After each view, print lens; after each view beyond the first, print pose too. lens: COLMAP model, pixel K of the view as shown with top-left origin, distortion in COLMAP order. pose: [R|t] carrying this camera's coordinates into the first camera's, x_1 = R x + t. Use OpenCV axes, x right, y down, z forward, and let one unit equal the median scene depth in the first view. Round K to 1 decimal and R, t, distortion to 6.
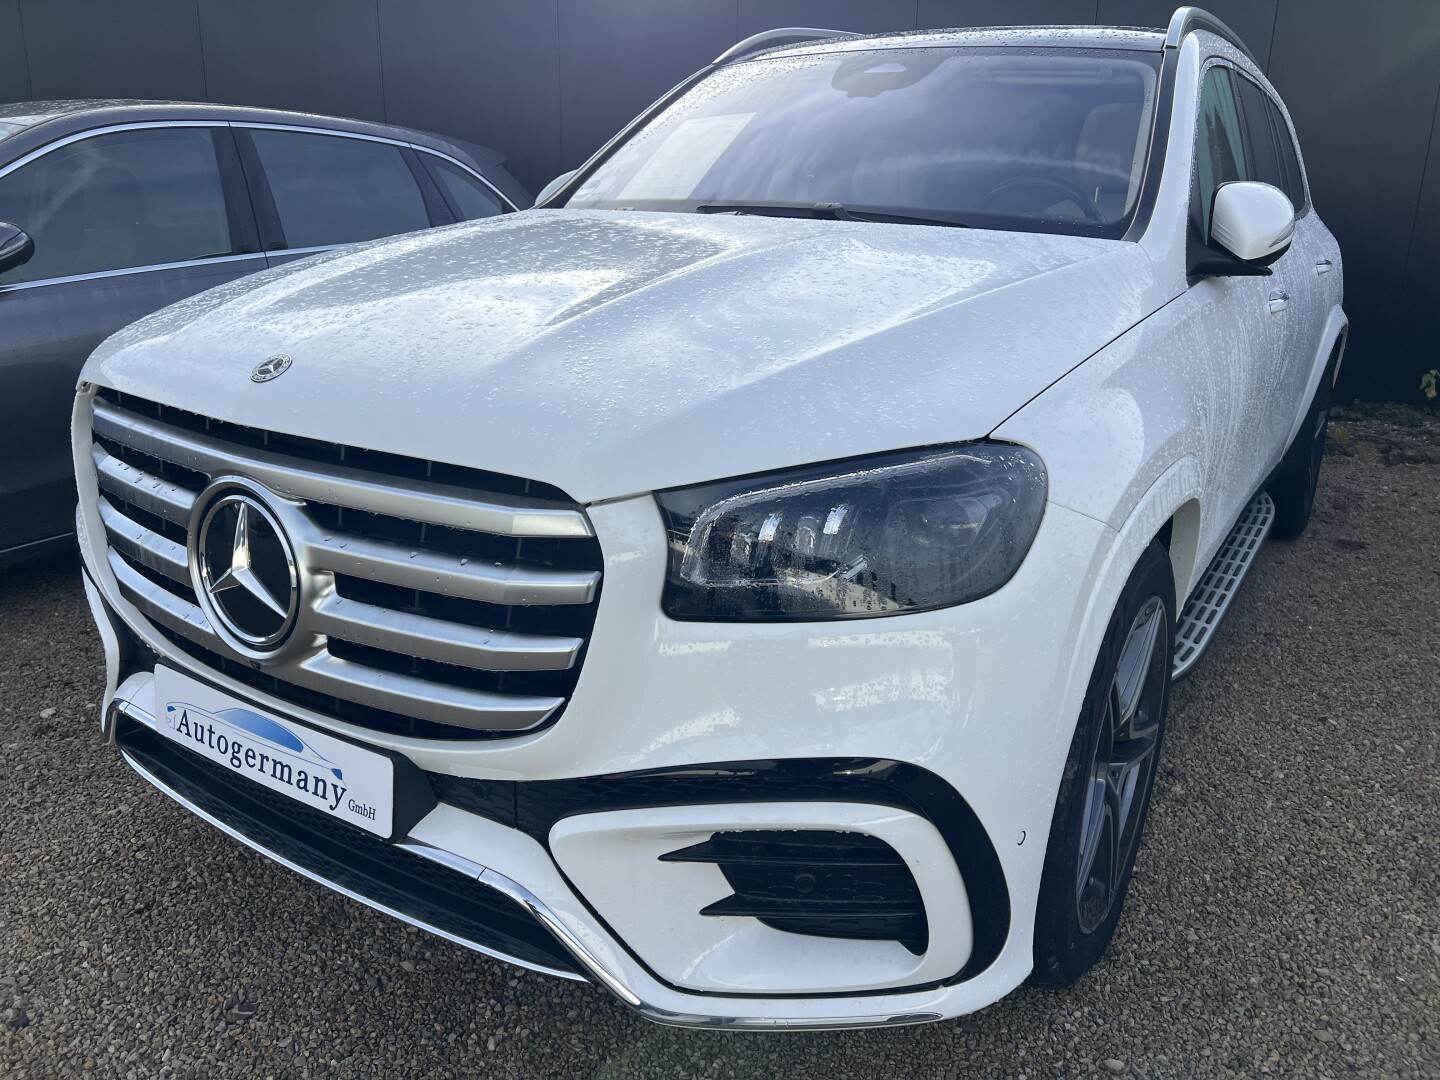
lens RADIAL K [[1098.2, 0, 716.8], [0, 1098.2, 548.4], [0, 0, 1]] dist [0.032412, -0.046929]
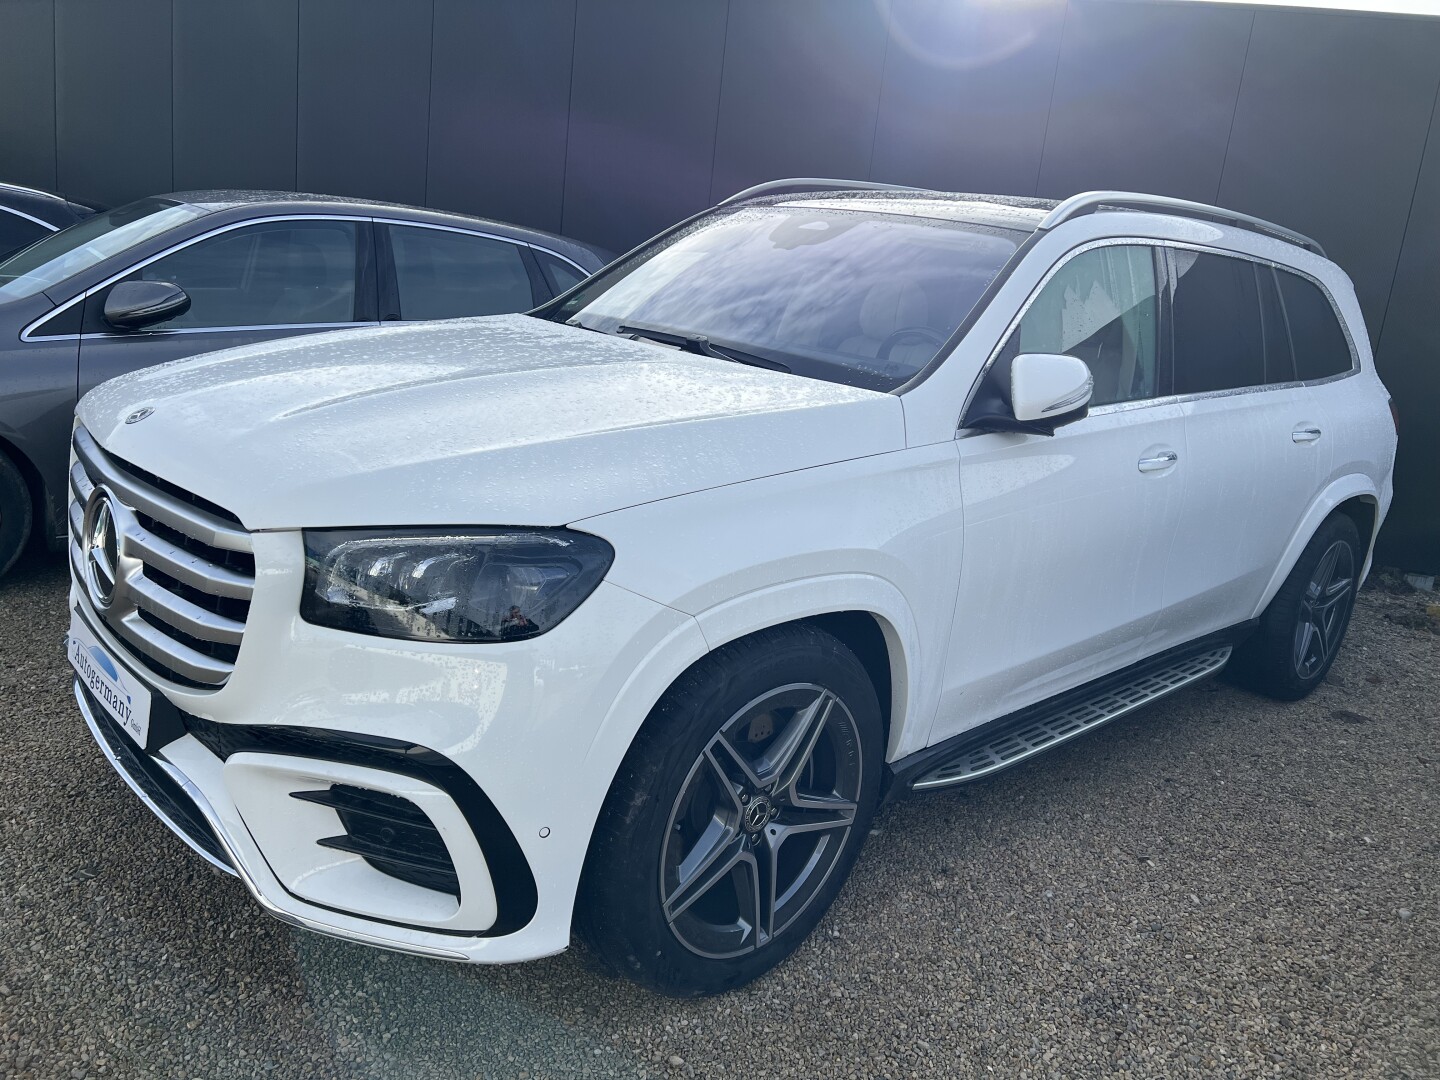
lens RADIAL K [[1098.2, 0, 720.9], [0, 1098.2, 535.8], [0, 0, 1]] dist [0.032412, -0.046929]
pose [[0.965476, 0.138382, -0.220696, 0.707000], [-0.156304, 0.985512, -0.065844, -0.030424], [0.208387, 0.098066, 0.973118, -0.257324]]
